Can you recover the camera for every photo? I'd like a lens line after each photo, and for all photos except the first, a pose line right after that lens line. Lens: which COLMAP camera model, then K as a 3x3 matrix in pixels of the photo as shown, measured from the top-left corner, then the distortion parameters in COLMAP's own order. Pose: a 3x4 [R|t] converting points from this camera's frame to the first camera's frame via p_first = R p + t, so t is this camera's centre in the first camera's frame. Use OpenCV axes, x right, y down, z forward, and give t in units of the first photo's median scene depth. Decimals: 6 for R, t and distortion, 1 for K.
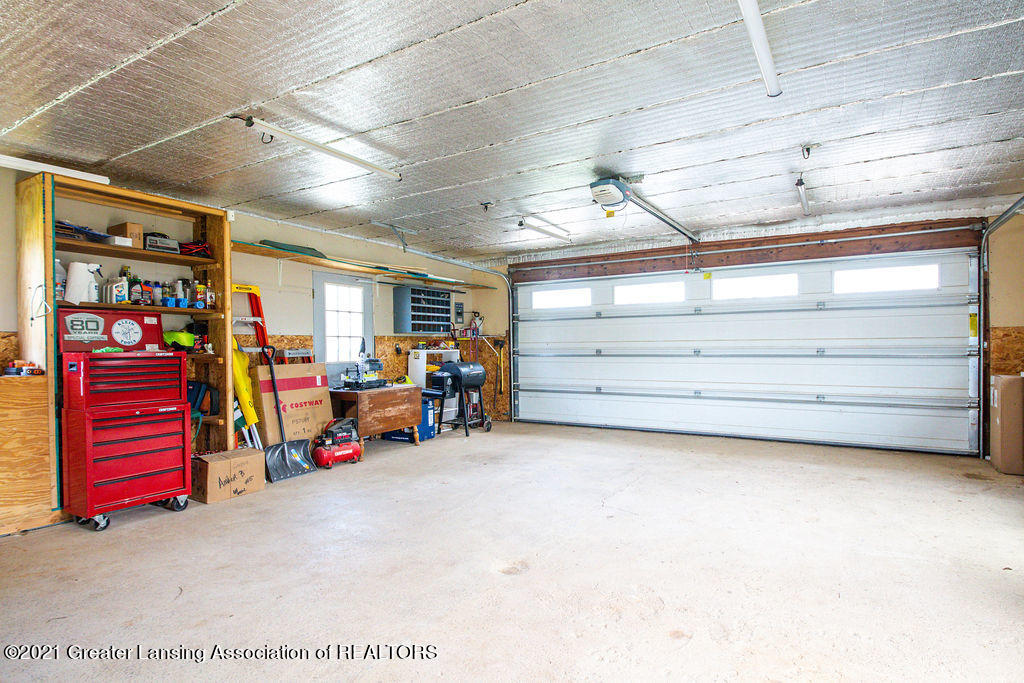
lens RADIAL K [[552.1, 0, 511.8], [0, 552.1, 347.0], [0, 0, 1]] dist [0.002680, 0.000118]
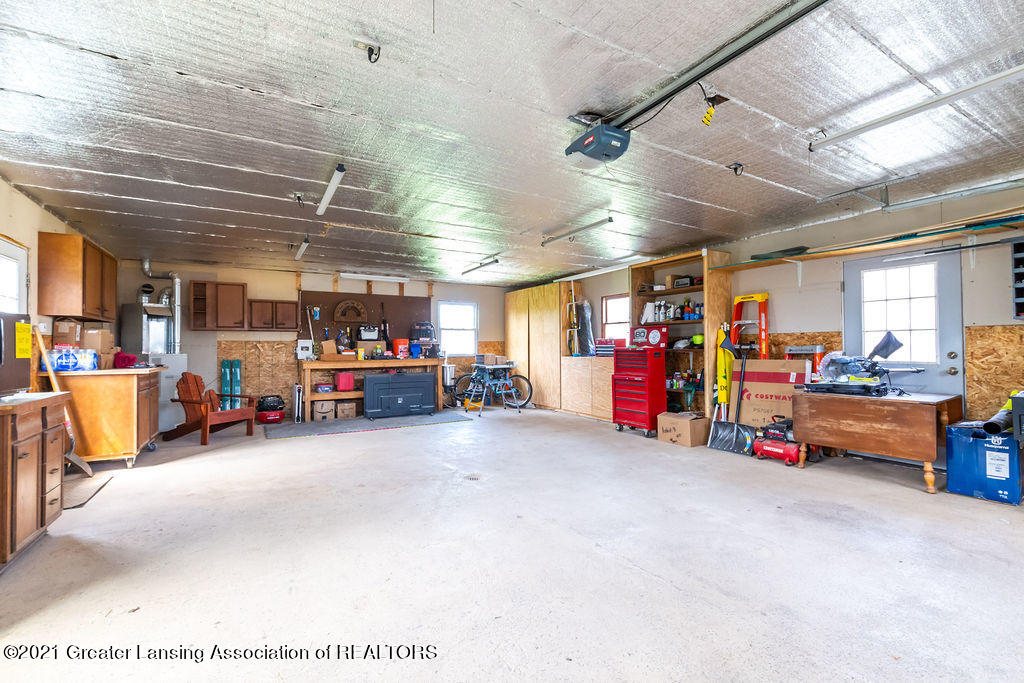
lens RADIAL K [[443.8, 0, 513.4], [0, 443.8, 342.0], [0, 0, 1]] dist [0.001441, -0.000030]
pose [[-0.475879, 0.006868, -0.879484, 0.656179], [0.015786, 0.999875, -0.000734, -0.012566], [0.879369, -0.014233, -0.475928, 1.003653]]
